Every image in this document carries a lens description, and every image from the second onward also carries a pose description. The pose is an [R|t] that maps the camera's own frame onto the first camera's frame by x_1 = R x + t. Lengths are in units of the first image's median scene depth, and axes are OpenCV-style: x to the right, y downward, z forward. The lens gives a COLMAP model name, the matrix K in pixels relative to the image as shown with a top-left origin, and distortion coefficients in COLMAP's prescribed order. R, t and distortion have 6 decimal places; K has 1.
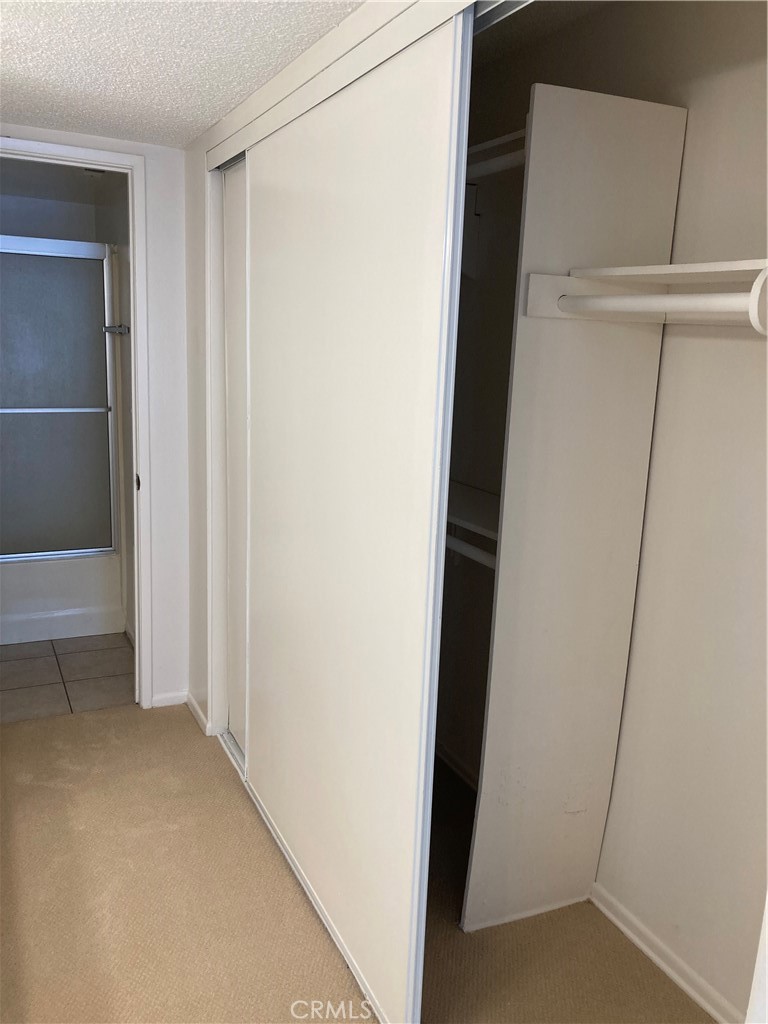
lens RADIAL K [[845.3, 0, 376.4], [0, 845.3, 515.6], [0, 0, 1]] dist [0.066814, -0.063015]
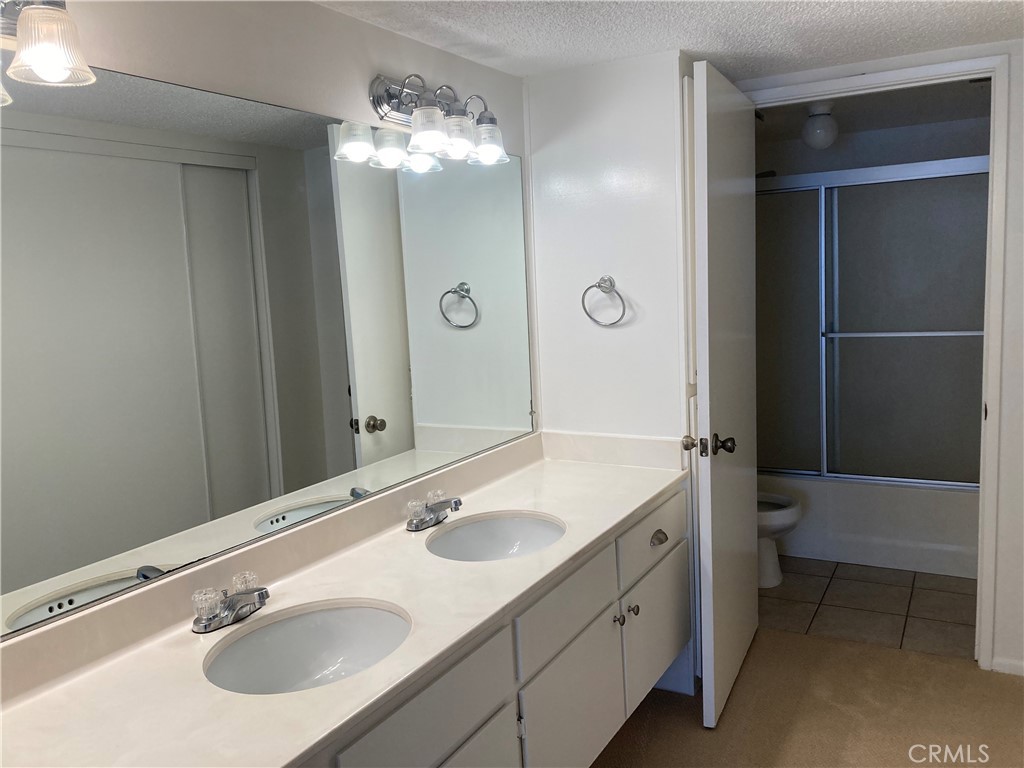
lens RADIAL K [[845.3, 0, 515.6], [0, 845.3, 386.1], [0, 0, 1]] dist [0.066814, -0.063015]
pose [[0.589555, 0.038434, -0.806813, 0.164146], [-0.090124, 0.995760, -0.018420, -0.005043], [0.802685, 0.083573, 0.590519, 0.069216]]
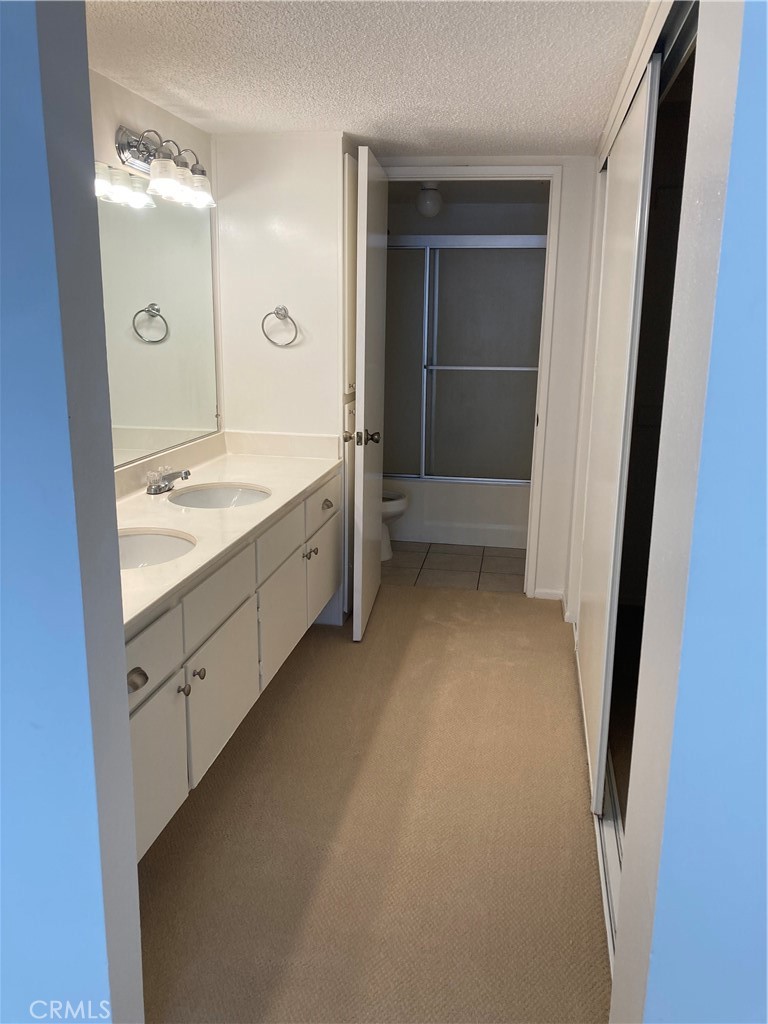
lens RADIAL K [[845.3, 0, 380.5], [0, 845.3, 509.6], [0, 0, 1]] dist [0.066814, -0.063015]
pose [[0.819841, 0.105188, -0.562847, 0.276910], [-0.096662, 0.994298, 0.045023, 0.063921], [0.564373, 0.017494, 0.825334, -0.206240]]
